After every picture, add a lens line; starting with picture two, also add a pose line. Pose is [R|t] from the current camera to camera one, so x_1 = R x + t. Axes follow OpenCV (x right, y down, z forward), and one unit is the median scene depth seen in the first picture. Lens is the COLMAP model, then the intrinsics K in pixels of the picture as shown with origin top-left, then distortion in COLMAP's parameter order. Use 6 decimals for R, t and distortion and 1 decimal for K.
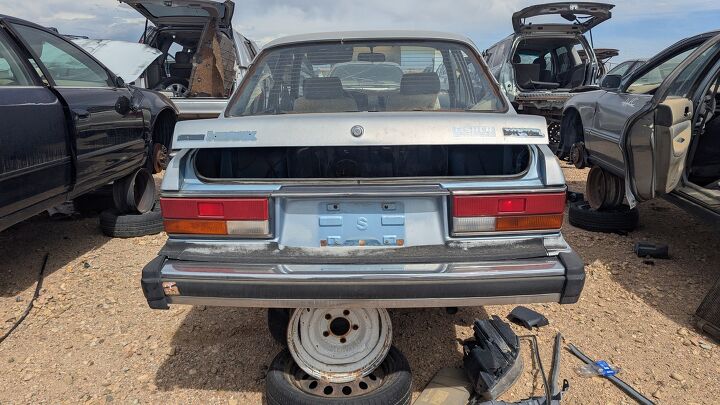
lens RADIAL K [[519.3, 0, 360.0], [0, 519.3, 202.5], [0, 0, 1]] dist [0.073456, -0.083969]
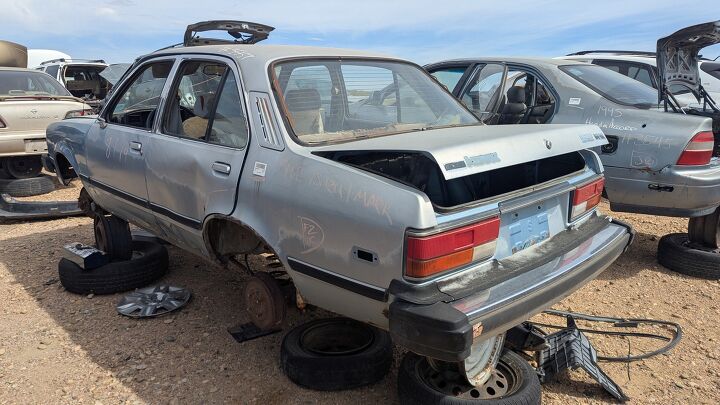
lens RADIAL K [[519.3, 0, 360.0], [0, 519.3, 202.5], [0, 0, 1]] dist [0.073456, -0.083969]
pose [[0.683065, -0.150755, 0.714629, -1.056654], [0.163829, 0.985158, 0.051232, -0.128833], [-0.711746, 0.082082, 0.697625, 0.461951]]
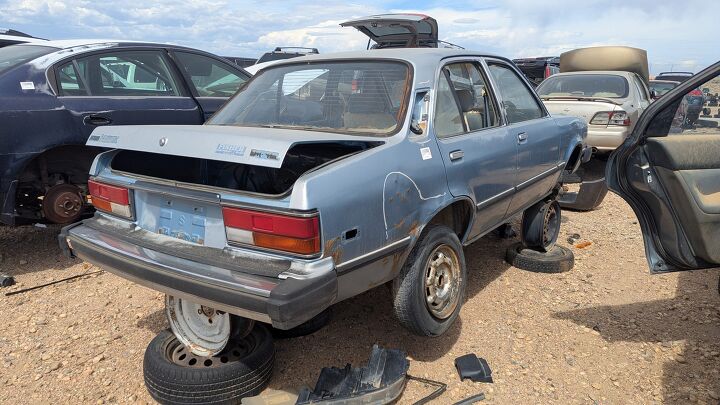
lens RADIAL K [[519.3, 0, 360.0], [0, 519.3, 202.5], [0, 0, 1]] dist [0.073456, -0.083969]
pose [[0.823890, 0.132697, -0.550997, 0.990197], [-0.141008, 0.989627, 0.027488, -0.089252], [0.548929, 0.055047, 0.834055, 0.227675]]
